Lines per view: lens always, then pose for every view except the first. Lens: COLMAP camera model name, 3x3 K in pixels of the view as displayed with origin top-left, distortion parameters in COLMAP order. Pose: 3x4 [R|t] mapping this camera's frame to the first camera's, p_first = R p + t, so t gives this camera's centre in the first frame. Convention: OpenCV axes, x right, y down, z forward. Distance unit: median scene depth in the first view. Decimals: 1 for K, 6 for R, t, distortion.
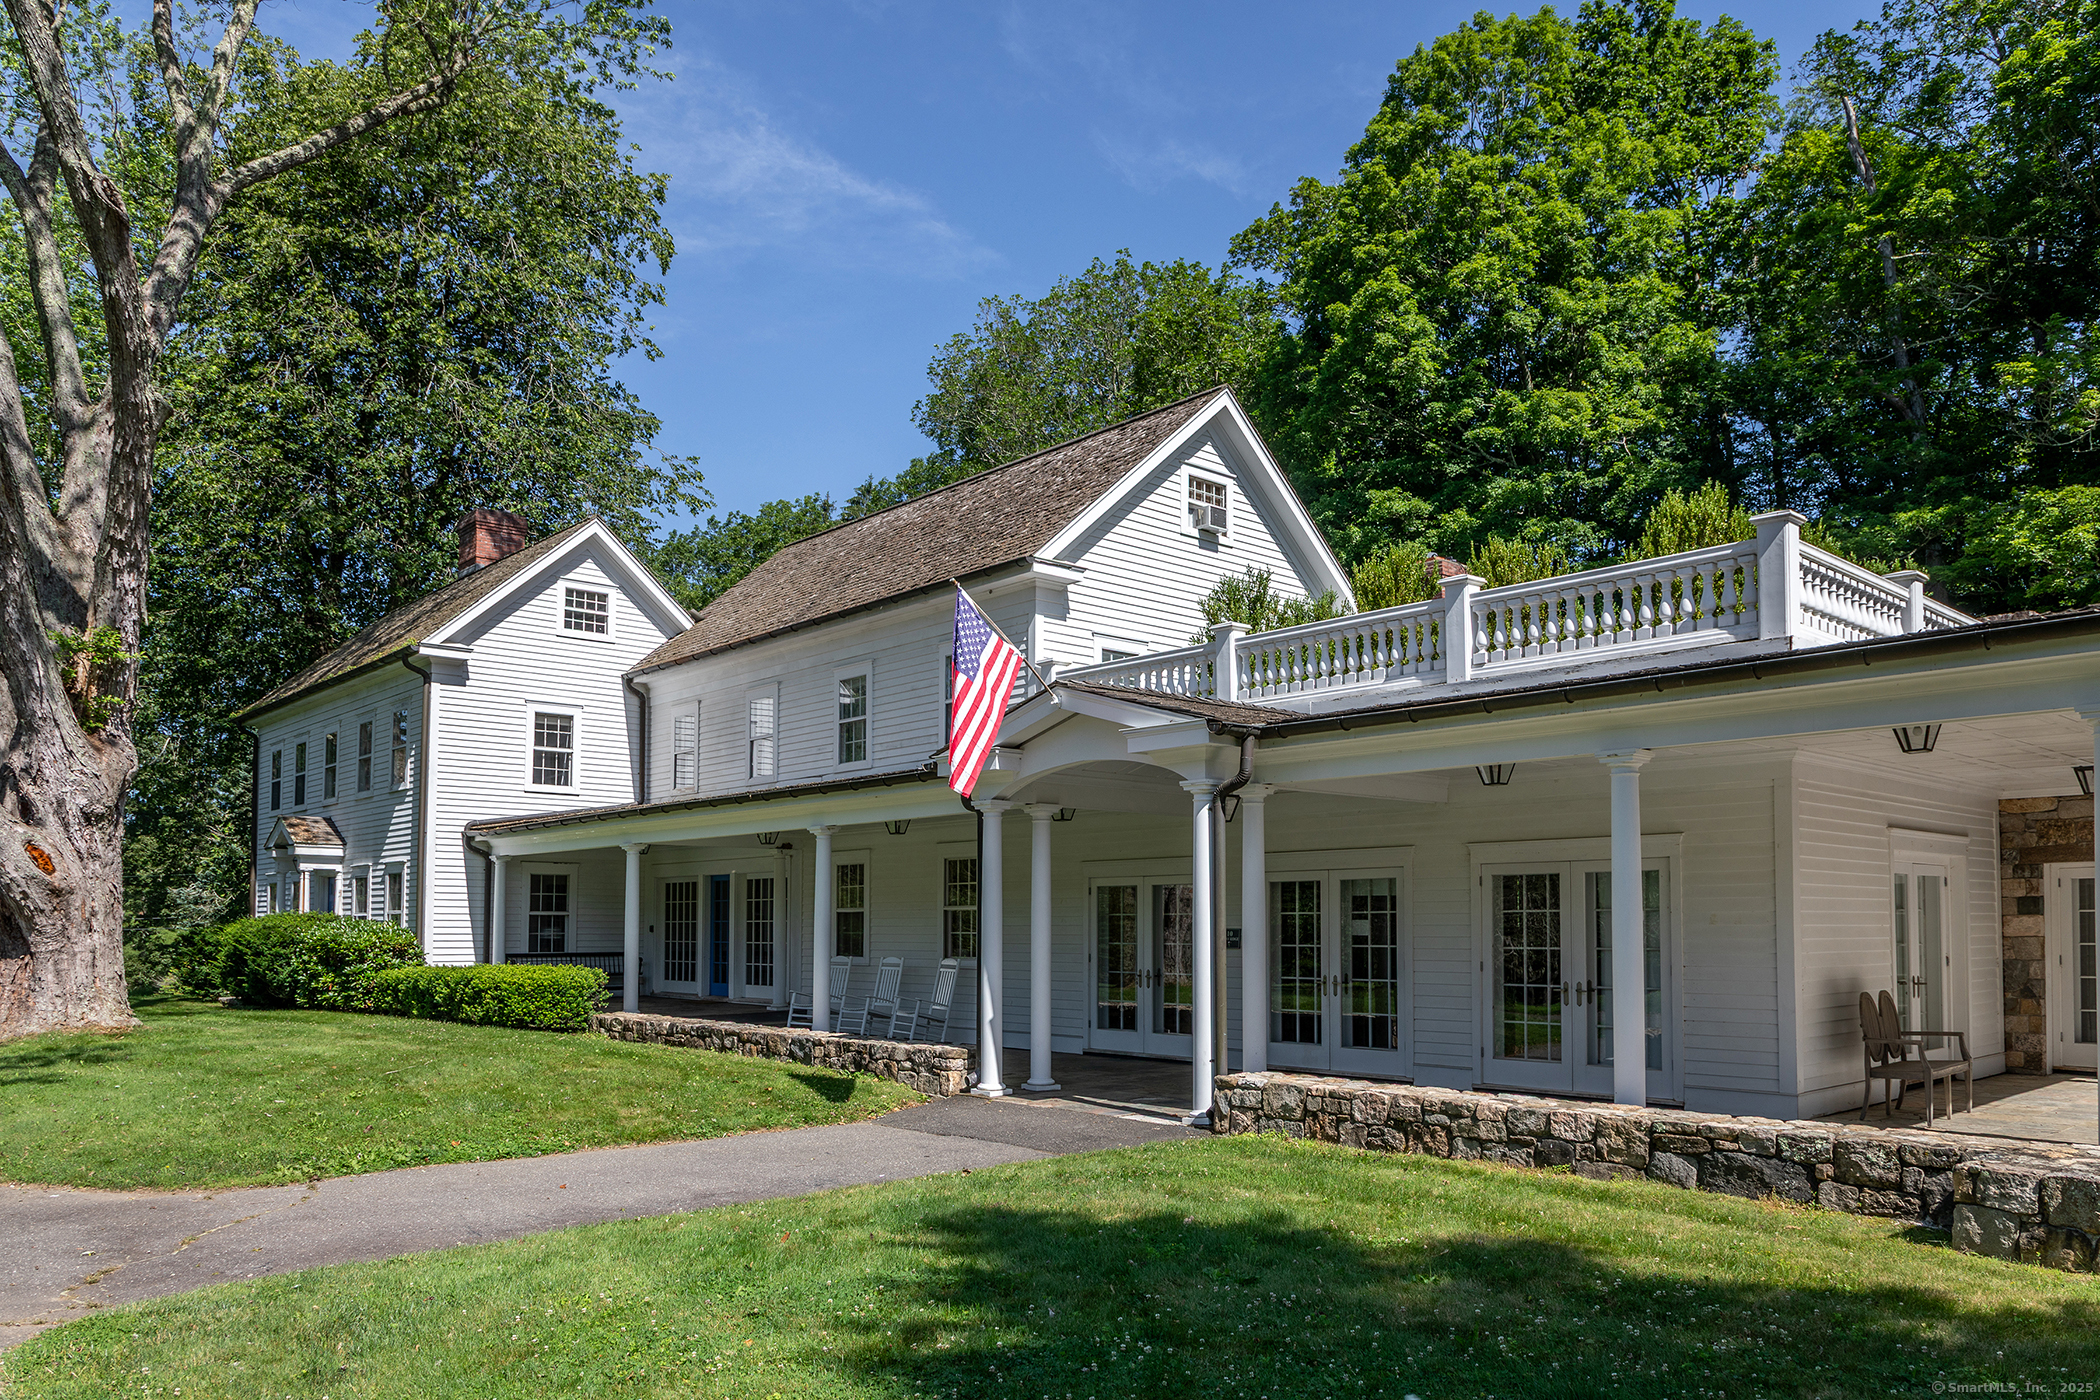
lens RADIAL K [[1443.1, 0, 1049.2], [0, 1443.1, 700.9], [0, 0, 1]] dist [-0.003682, -0.002801]
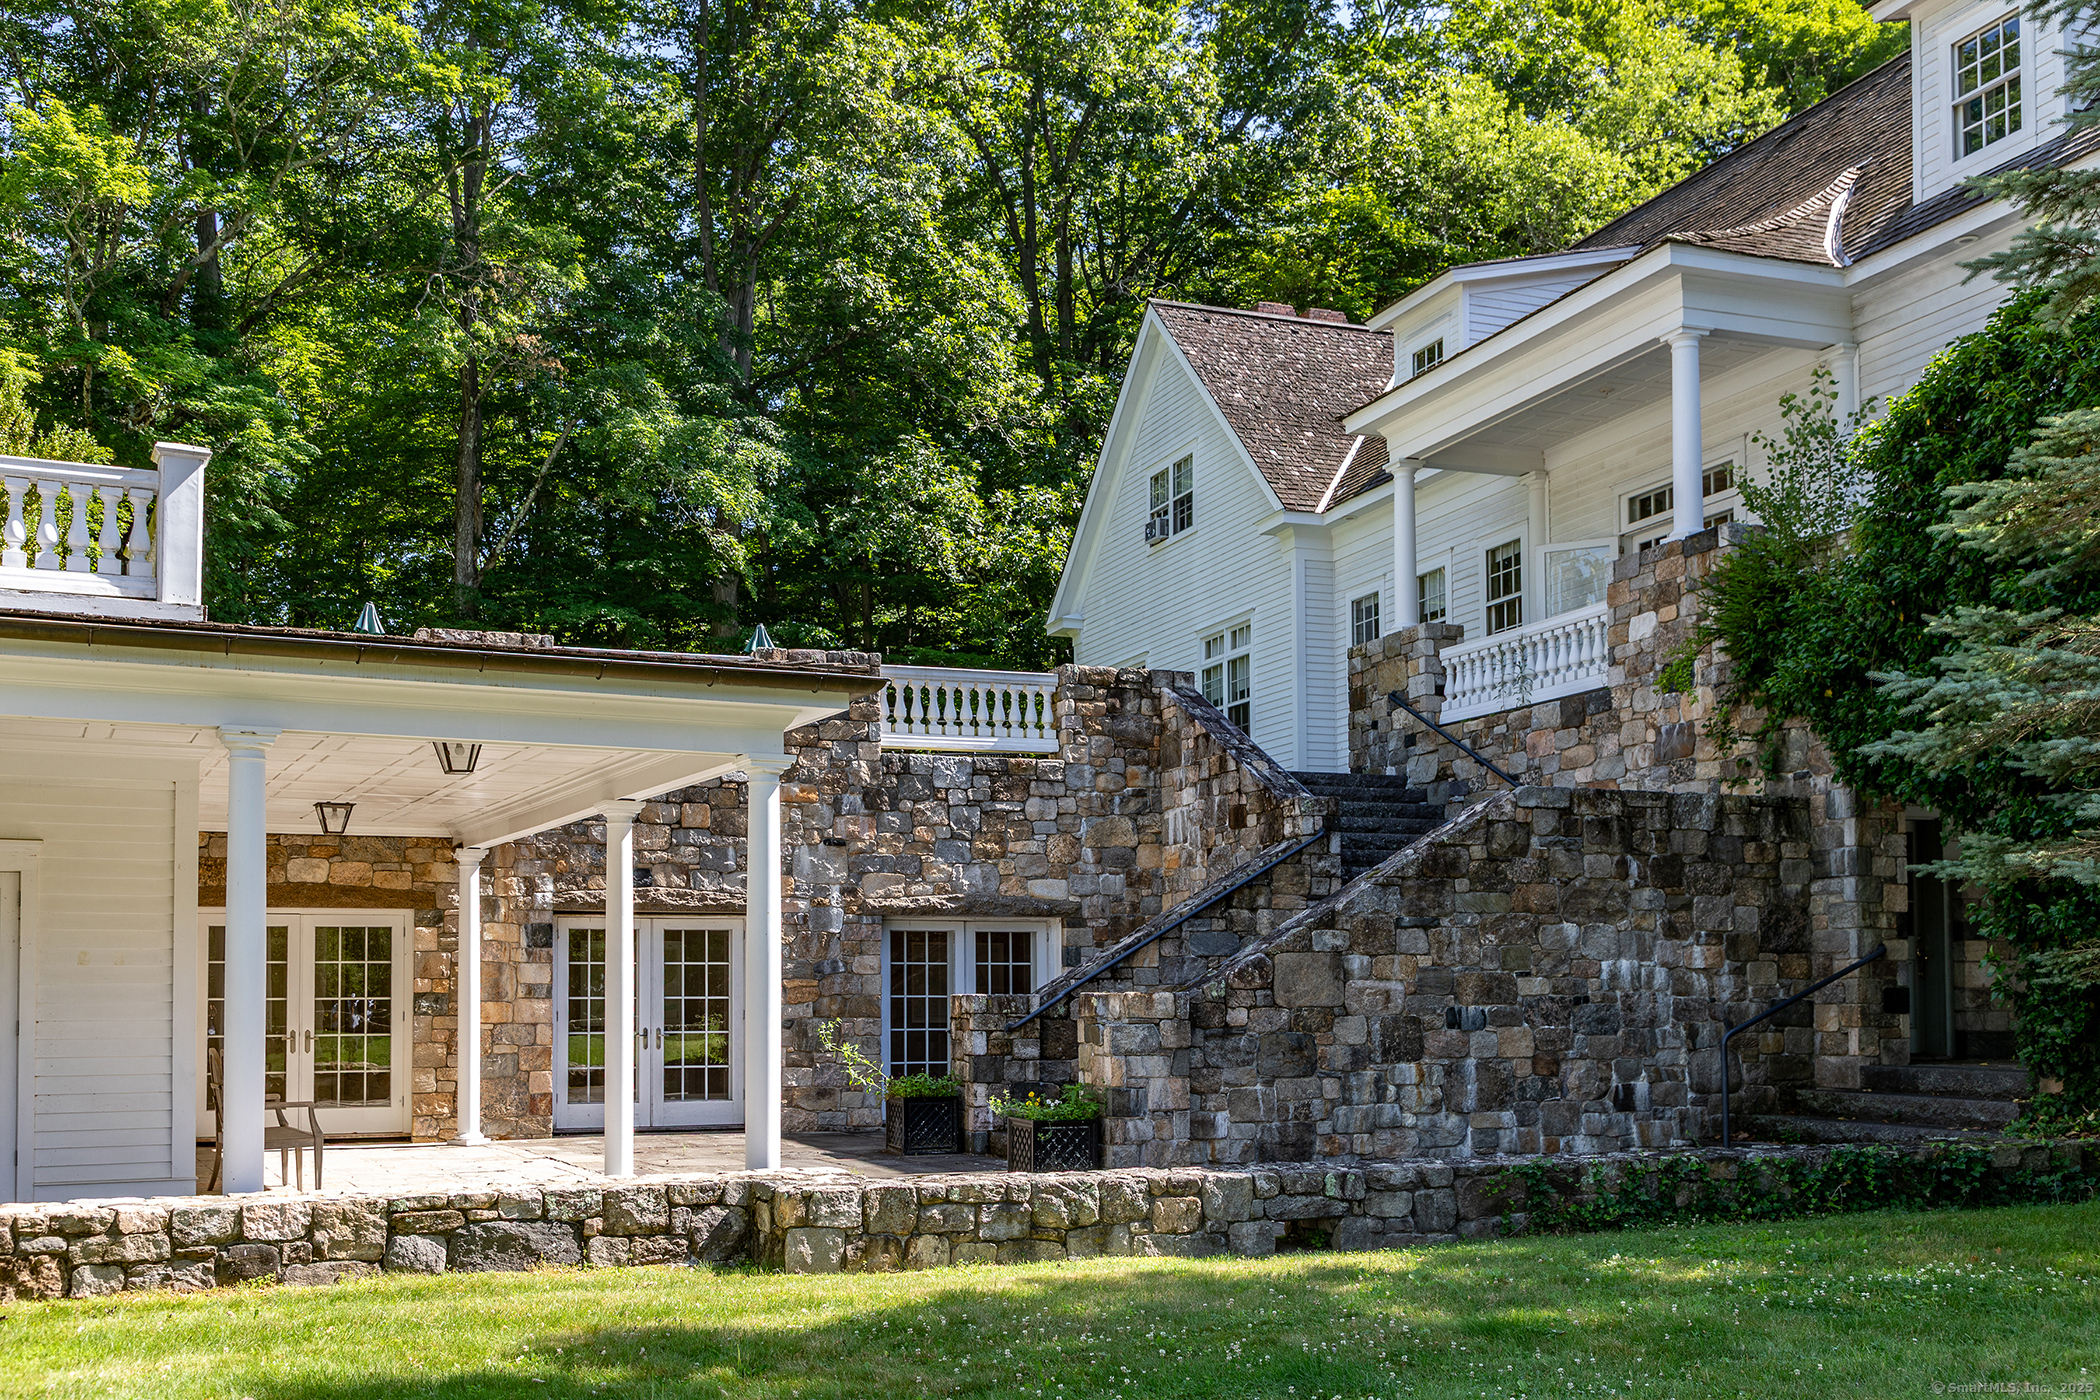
lens RADIAL K [[1857.0, 0, 1049.7], [0, 1857.0, 699.4], [0, 0, 1]] dist [0.018125, 0.008221]
pose [[0.340968, 0.142051, 0.929281, -0.472995], [-0.144327, 0.984708, -0.097568, 0.067347], [-0.928930, -0.100852, 0.356256, 0.325009]]
